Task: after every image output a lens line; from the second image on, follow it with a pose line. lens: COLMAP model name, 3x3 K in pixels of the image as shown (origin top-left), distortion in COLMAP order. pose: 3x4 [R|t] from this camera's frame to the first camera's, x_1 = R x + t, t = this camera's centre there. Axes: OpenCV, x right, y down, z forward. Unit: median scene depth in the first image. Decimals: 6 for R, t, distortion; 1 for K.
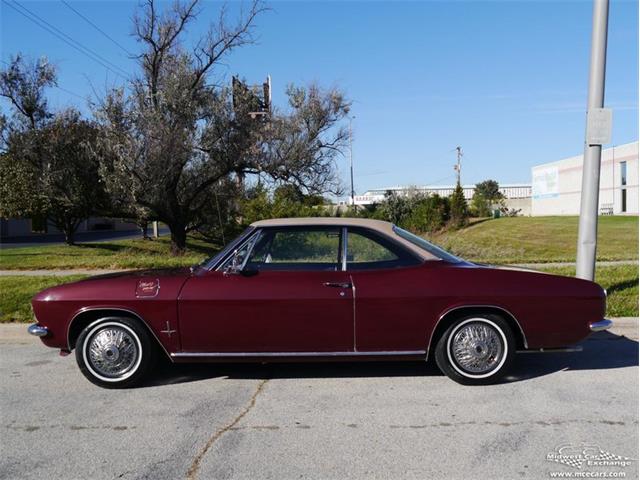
lens RADIAL K [[529.5, 0, 320.0], [0, 529.5, 240.0], [0, 0, 1]] dist [-0.040004, 0.015395]
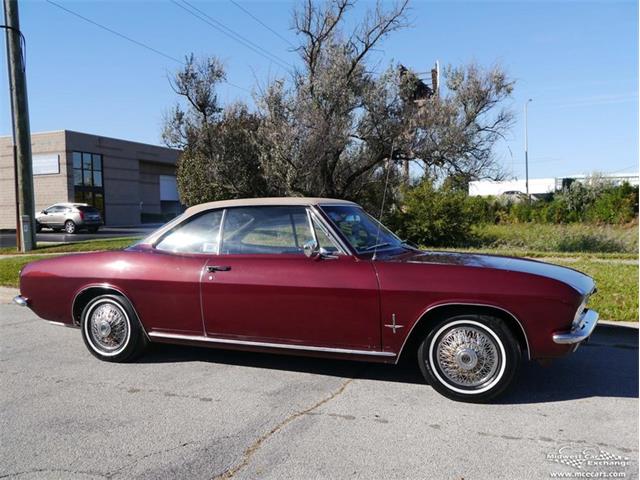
lens RADIAL K [[527.9, 0, 321.3], [0, 527.9, 238.9], [0, 0, 1]] dist [-0.036060, 0.019475]
pose [[0.950517, 0.025030, -0.309662, 0.029043], [-0.019704, 0.999599, 0.020315, 0.003910], [0.310046, -0.013208, 0.950630, 0.019368]]
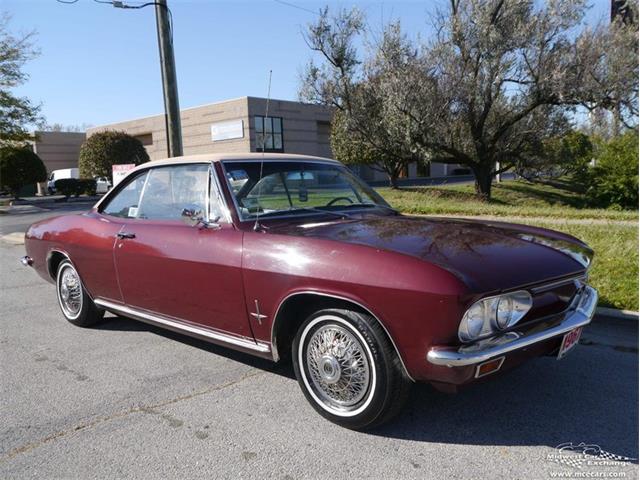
lens RADIAL K [[529.5, 0, 320.0], [0, 529.5, 240.0], [0, 0, 1]] dist [-0.040004, 0.015395]
pose [[0.773013, 0.071740, -0.630321, 0.107343], [-0.006045, 0.994373, 0.105762, 0.001597], [0.634362, -0.077945, 0.769097, 0.113319]]
